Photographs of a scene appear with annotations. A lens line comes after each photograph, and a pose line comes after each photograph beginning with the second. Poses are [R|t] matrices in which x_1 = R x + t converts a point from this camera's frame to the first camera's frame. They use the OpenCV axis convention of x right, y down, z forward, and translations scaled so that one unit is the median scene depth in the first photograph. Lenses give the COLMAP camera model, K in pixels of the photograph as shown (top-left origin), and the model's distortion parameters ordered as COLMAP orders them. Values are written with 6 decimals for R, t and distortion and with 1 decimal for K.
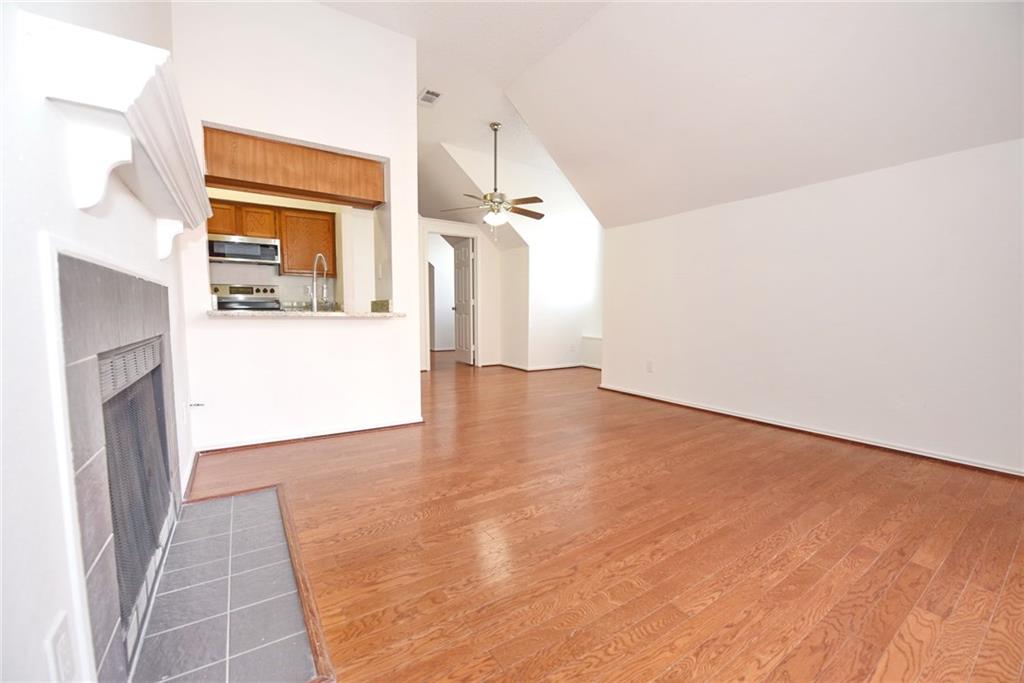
lens RADIAL K [[407.2, 0, 512.6], [0, 407.2, 342.1], [0, 0, 1]] dist [-0.017060, -0.002057]
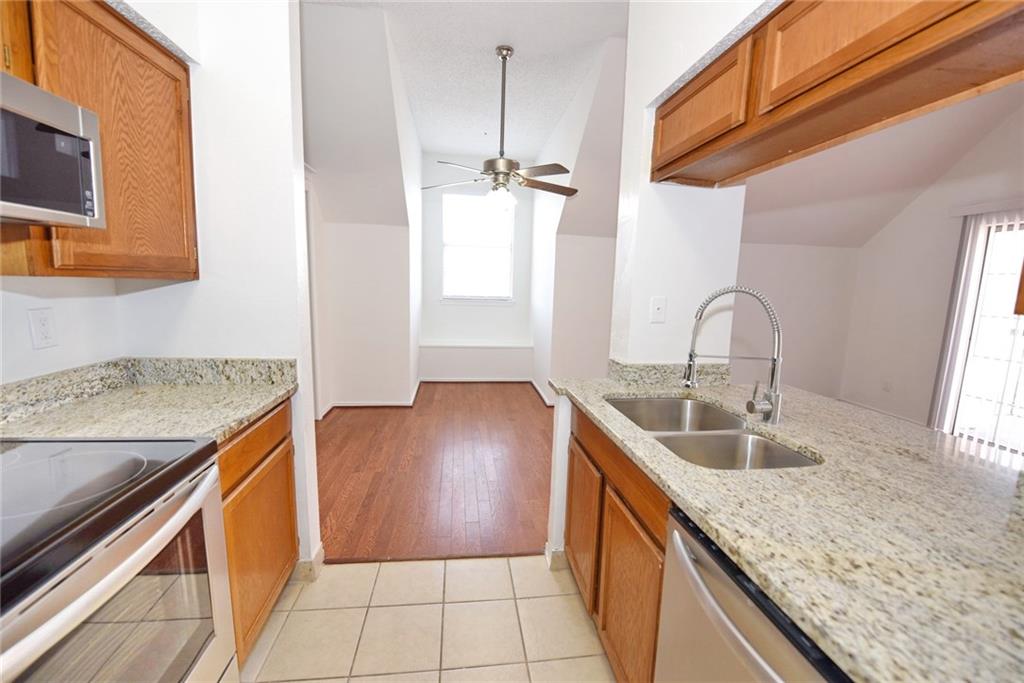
lens RADIAL K [[407.2, 0, 514.2], [0, 407.2, 341.7], [0, 0, 1]] dist [-0.017060, -0.002057]
pose [[0.440454, -0.120635, 0.889633, -1.452232], [0.043256, 0.992632, 0.113186, -0.326171], [-0.896732, -0.011371, 0.442427, 1.545435]]
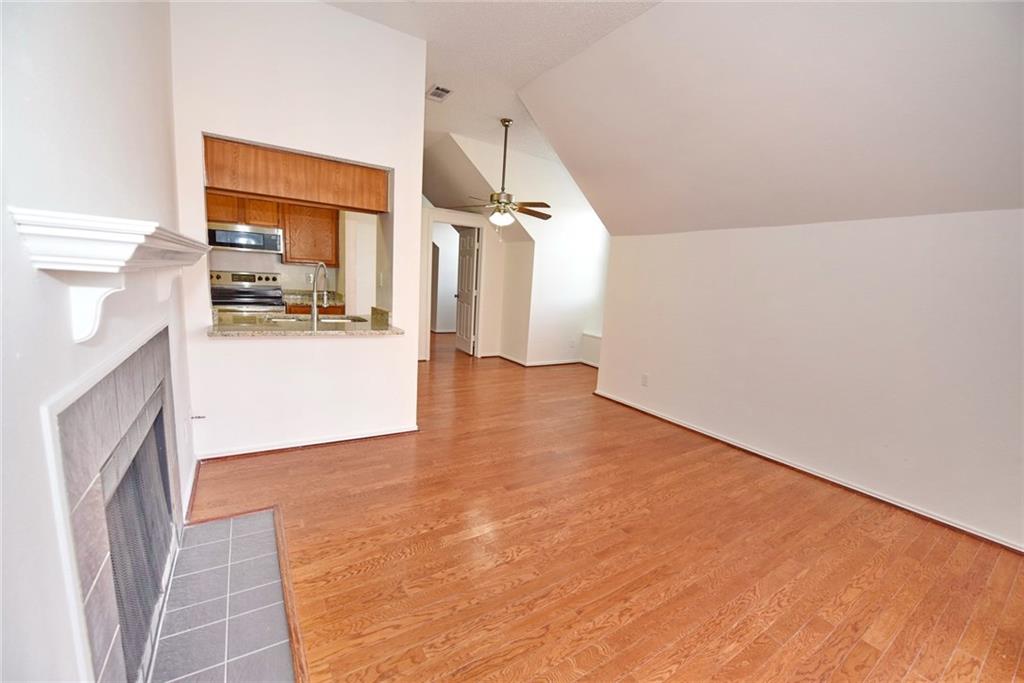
lens RADIAL K [[407.2, 0, 512.7], [0, 407.2, 342.2], [0, 0, 1]] dist [-0.017060, -0.002057]
pose [[0.998261, 0.058769, -0.004663, 0.016808], [-0.058220, 0.995190, 0.078789, -0.193448], [0.009271, -0.078380, 0.996880, -0.007040]]
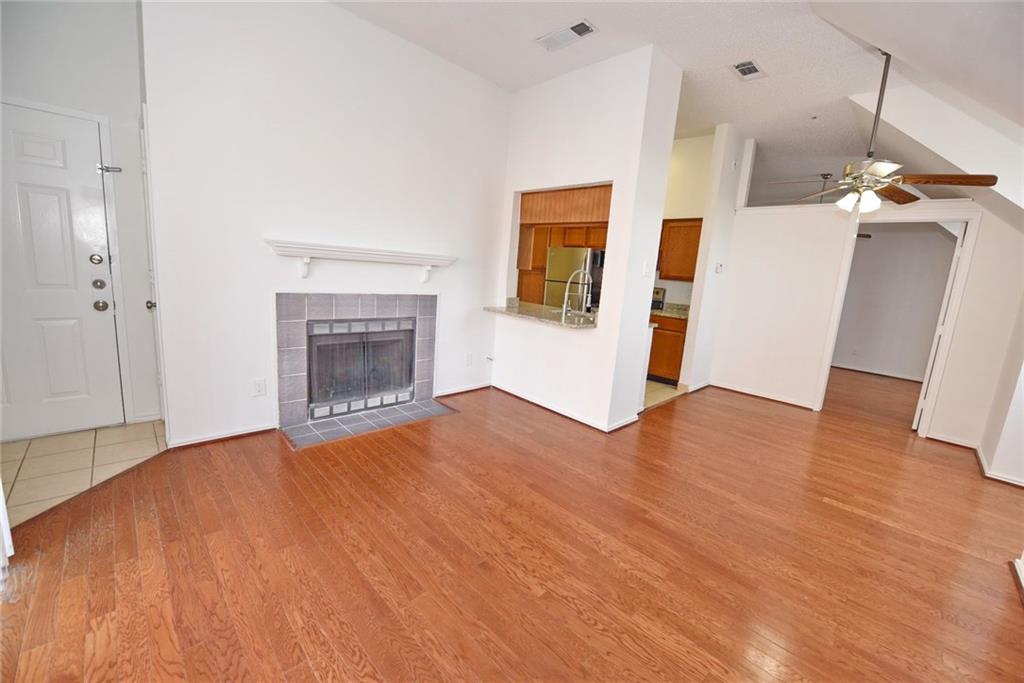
lens RADIAL K [[407.2, 0, 512.0], [0, 407.2, 341.0], [0, 0, 1]] dist [-0.017060, -0.002057]
pose [[0.181707, 0.179739, -0.966787, 1.109686], [-0.149751, 0.976744, 0.153445, -0.245883], [0.971883, 0.116895, 0.204397, 0.847984]]
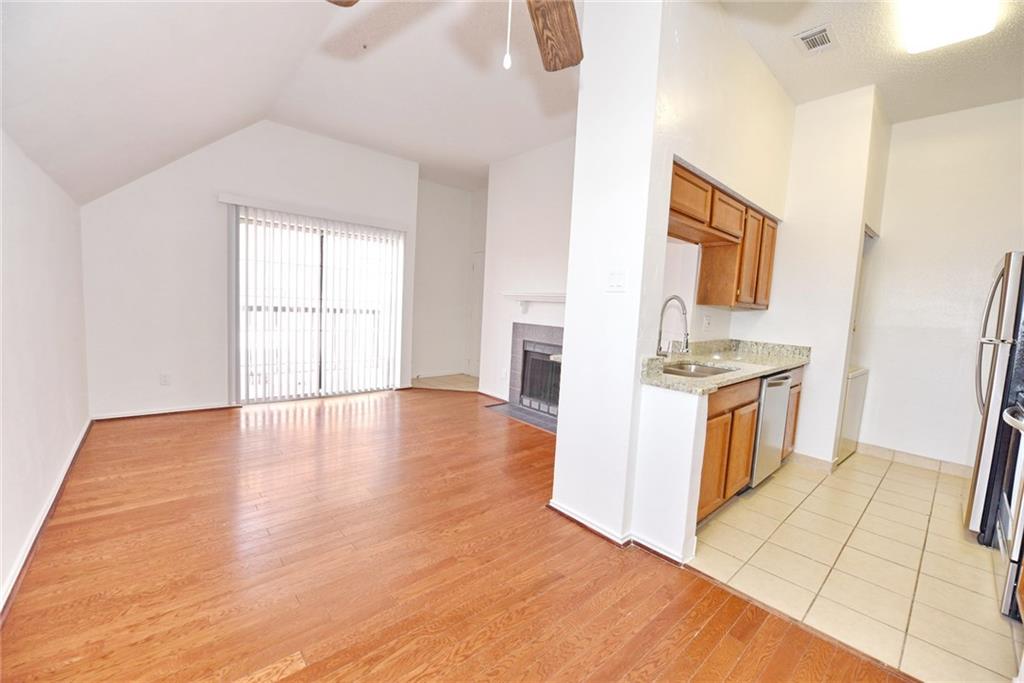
lens RADIAL K [[407.2, 0, 511.5], [0, 407.2, 340.6], [0, 0, 1]] dist [-0.017060, -0.002057]
pose [[-0.990005, -0.043348, -0.134203, -0.058909], [-0.065477, 0.984092, 0.165156, -0.363473], [0.124909, 0.172292, -0.977094, 2.692666]]
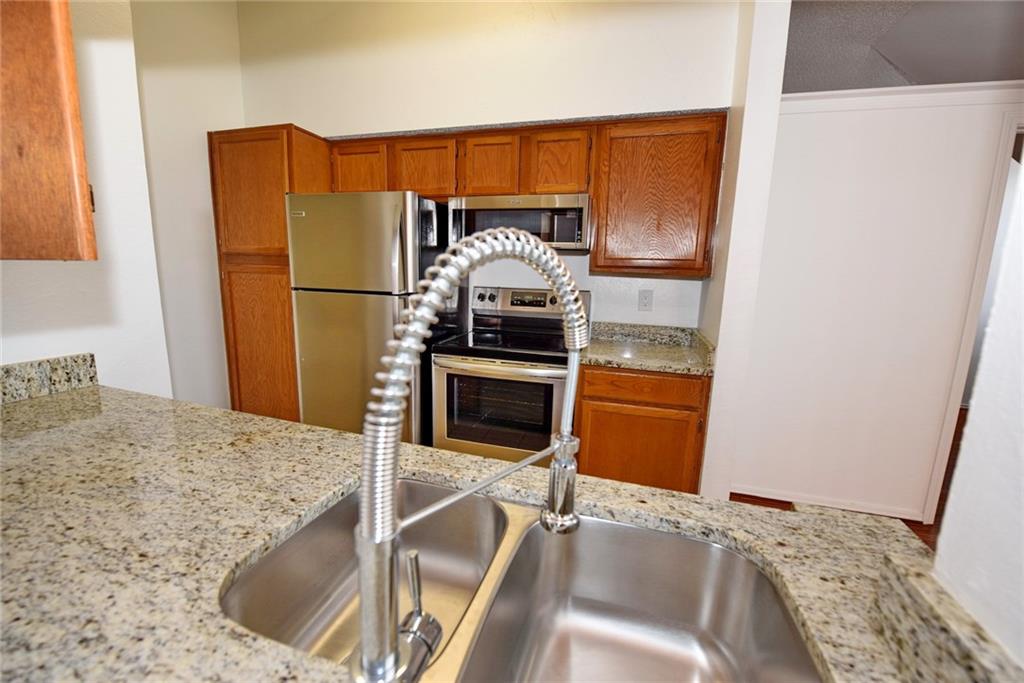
lens RADIAL K [[407.2, 0, 513.5], [0, 407.2, 341.6], [0, 0, 1]] dist [-0.017060, -0.002057]
pose [[0.633829, 0.148749, -0.759035, -0.574411], [-0.087555, 0.988824, 0.120668, -0.301003], [0.768502, -0.010026, 0.639769, 1.400754]]
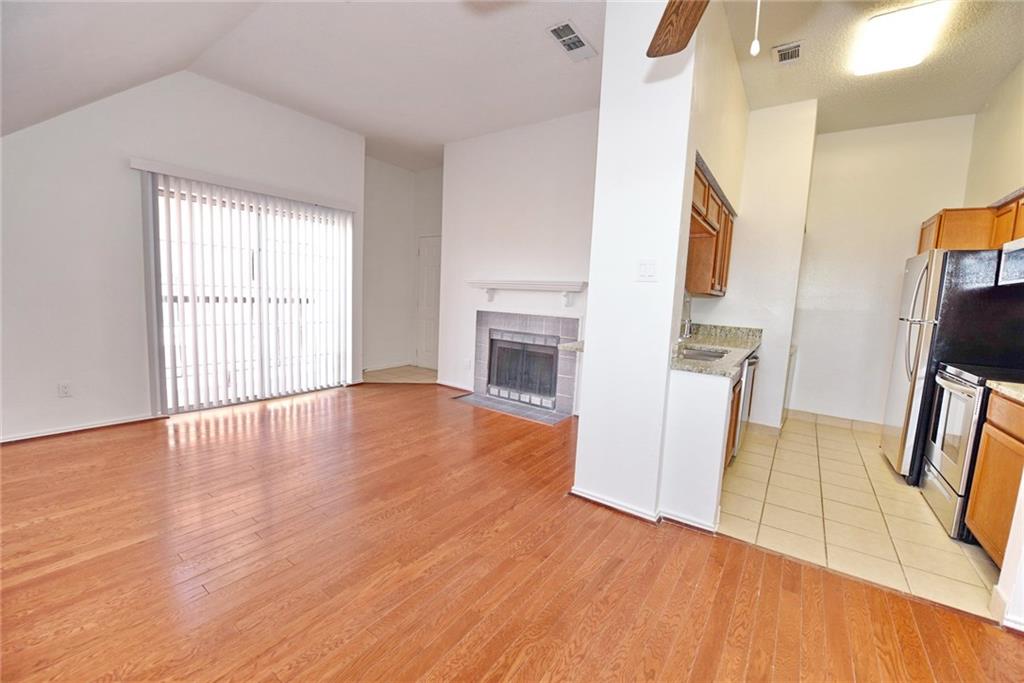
lens RADIAL K [[407.2, 0, 512.0], [0, 407.2, 340.9], [0, 0, 1]] dist [-0.017060, -0.002057]
pose [[-0.935646, -0.007072, -0.352870, 0.249222], [-0.076920, 0.979852, 0.184317, -0.349053], [0.344457, 0.199598, -0.917339, 2.579787]]
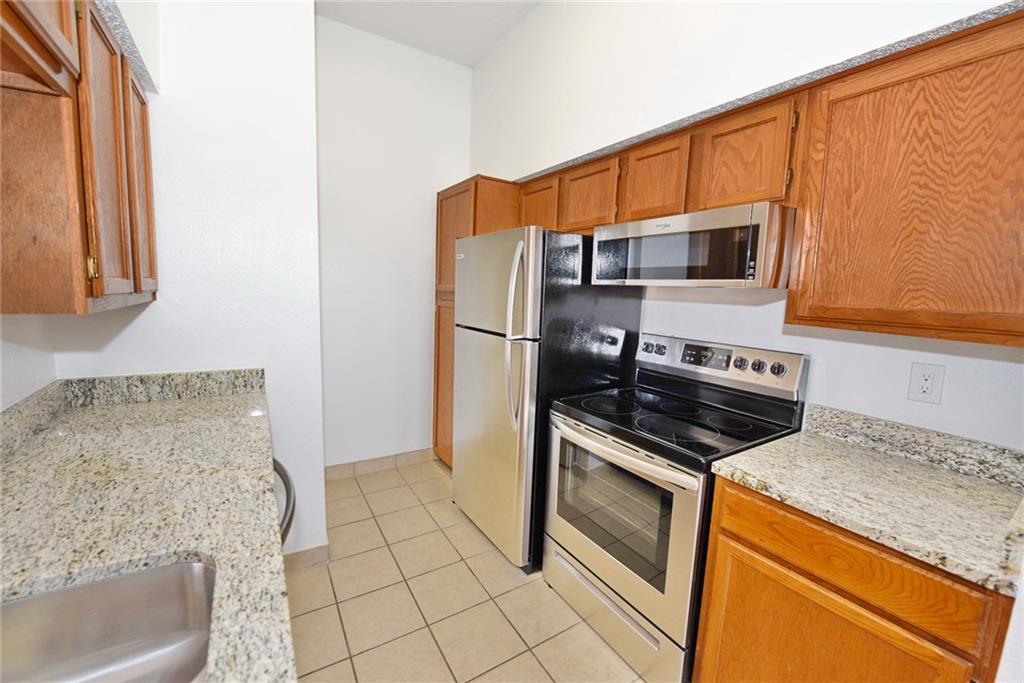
lens RADIAL K [[407.2, 0, 512.2], [0, 407.2, 340.7], [0, 0, 1]] dist [-0.017060, -0.002057]
pose [[-0.027771, 0.121977, -0.992144, -0.624594], [-0.115899, 0.985440, 0.124397, -0.375549], [0.992873, 0.118443, -0.013229, 1.812490]]
